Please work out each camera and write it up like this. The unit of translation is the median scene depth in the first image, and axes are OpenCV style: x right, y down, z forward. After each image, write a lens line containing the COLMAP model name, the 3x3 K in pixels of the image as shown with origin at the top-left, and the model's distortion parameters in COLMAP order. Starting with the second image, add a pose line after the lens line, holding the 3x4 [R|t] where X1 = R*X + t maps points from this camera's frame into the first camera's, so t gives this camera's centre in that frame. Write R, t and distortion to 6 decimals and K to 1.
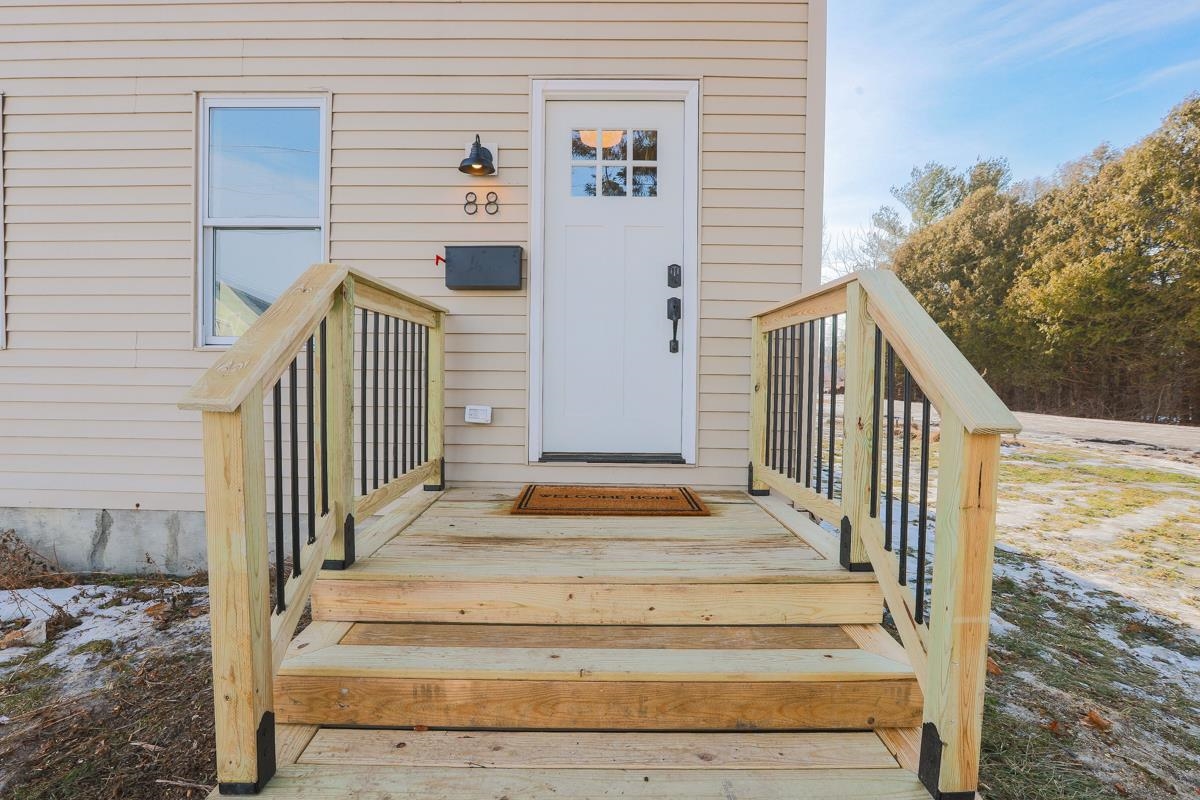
lens RADIAL K [[543.9, 0, 600.0], [0, 543.9, 400.0], [0, 0, 1]] dist [-0.048007, 0.000375]
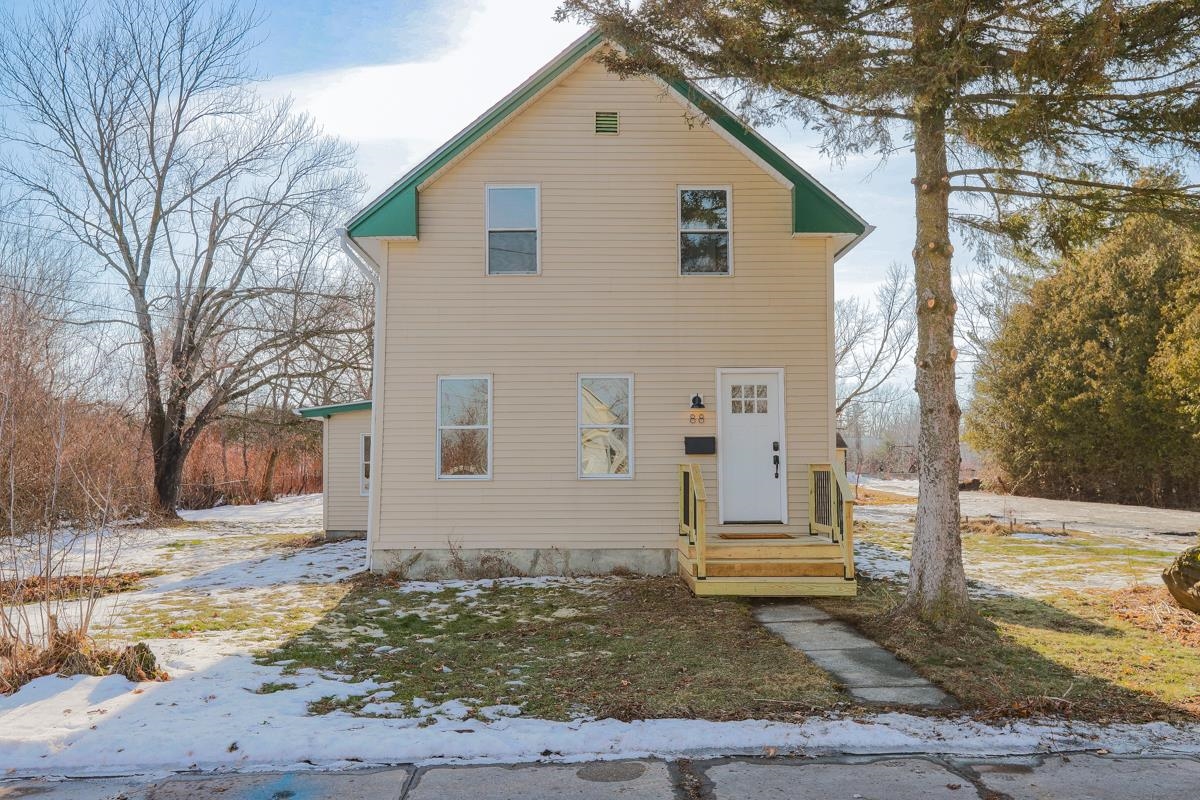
lens RADIAL K [[962.8, 0, 600.0], [0, 962.8, 400.0], [0, 0, 1]] dist [0.006625, 0.004202]
pose [[0.999708, -0.014080, 0.019657, -0.732020], [0.016118, 0.994055, -0.107684, 0.014820], [-0.018023, 0.107969, 0.993991, -3.291353]]
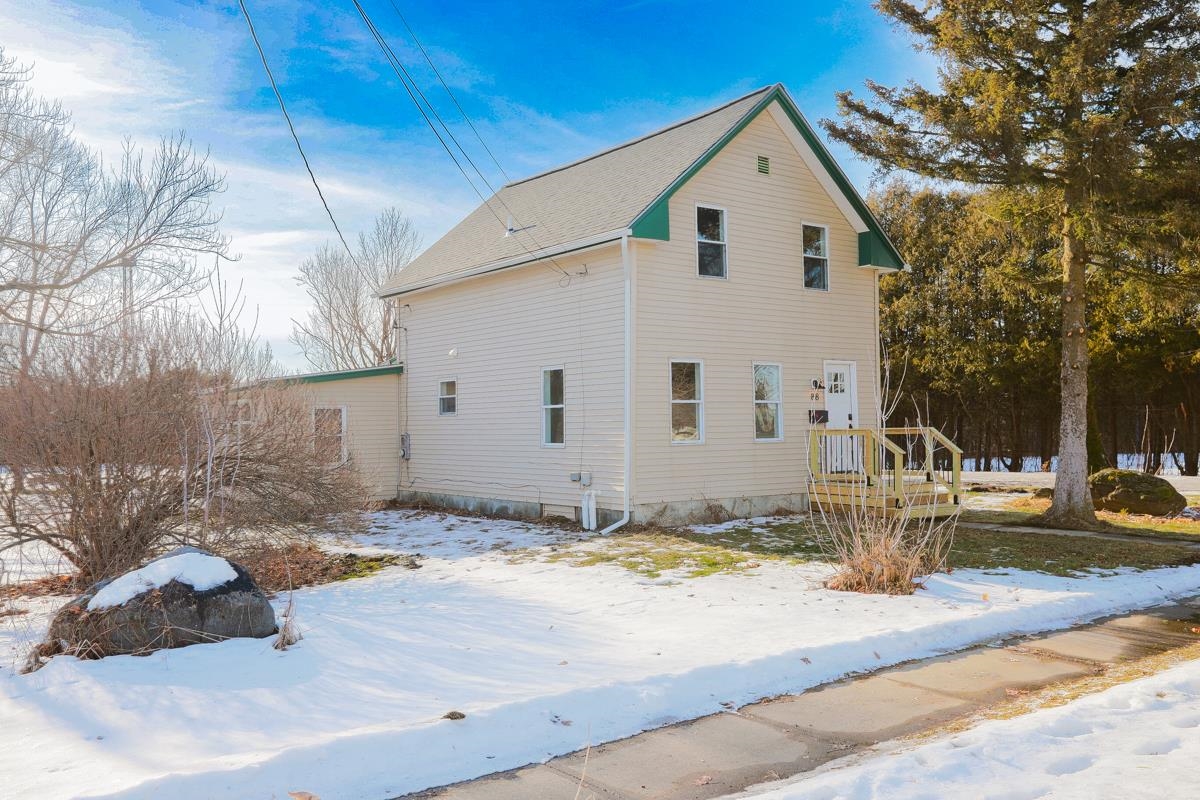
lens RADIAL K [[1013.3, 0, 600.0], [0, 1013.3, 400.0], [0, 0, 1]] dist [-0.004570, -0.000551]
pose [[0.802476, -0.003806, 0.596672, -4.897961], [0.045470, 0.997462, -0.054790, -0.064062], [-0.594949, 0.071098, 0.800613, -3.134430]]
